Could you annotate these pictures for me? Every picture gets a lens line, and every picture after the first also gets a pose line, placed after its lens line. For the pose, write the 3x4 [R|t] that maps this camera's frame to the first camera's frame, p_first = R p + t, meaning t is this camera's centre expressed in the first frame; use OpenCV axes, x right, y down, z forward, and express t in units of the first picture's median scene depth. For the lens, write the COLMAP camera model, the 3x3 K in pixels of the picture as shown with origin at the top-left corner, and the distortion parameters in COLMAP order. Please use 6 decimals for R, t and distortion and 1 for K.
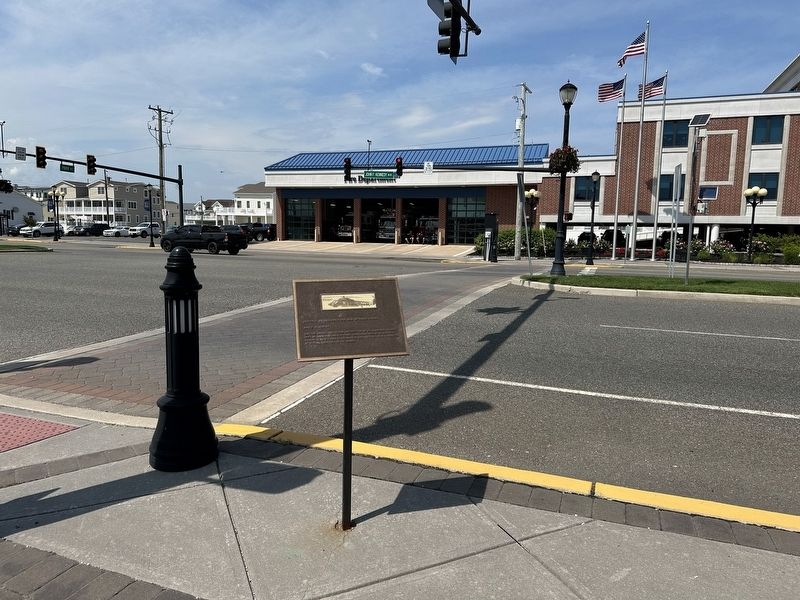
lens RADIAL K [[578.9, 0, 400.0], [0, 578.9, 300.0], [0, 0, 1]] dist [0.029842, -0.042156]
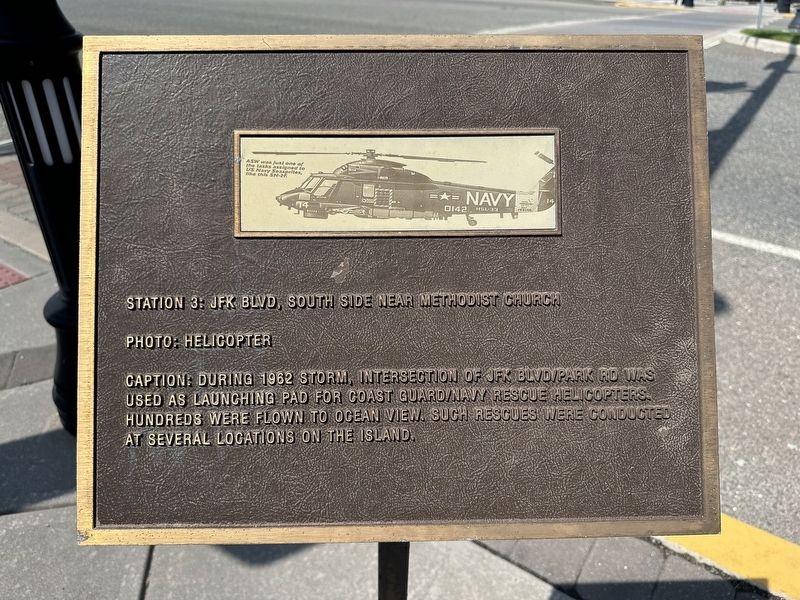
lens RADIAL K [[578.9, 0, 400.0], [0, 578.9, 300.0], [0, 0, 1]] dist [0.029842, -0.042156]
pose [[0.972847, 0.119235, -0.198372, -0.039929], [-0.031709, 0.917670, 0.396076, -0.027614], [0.229267, -0.379031, 0.896533, 0.672138]]
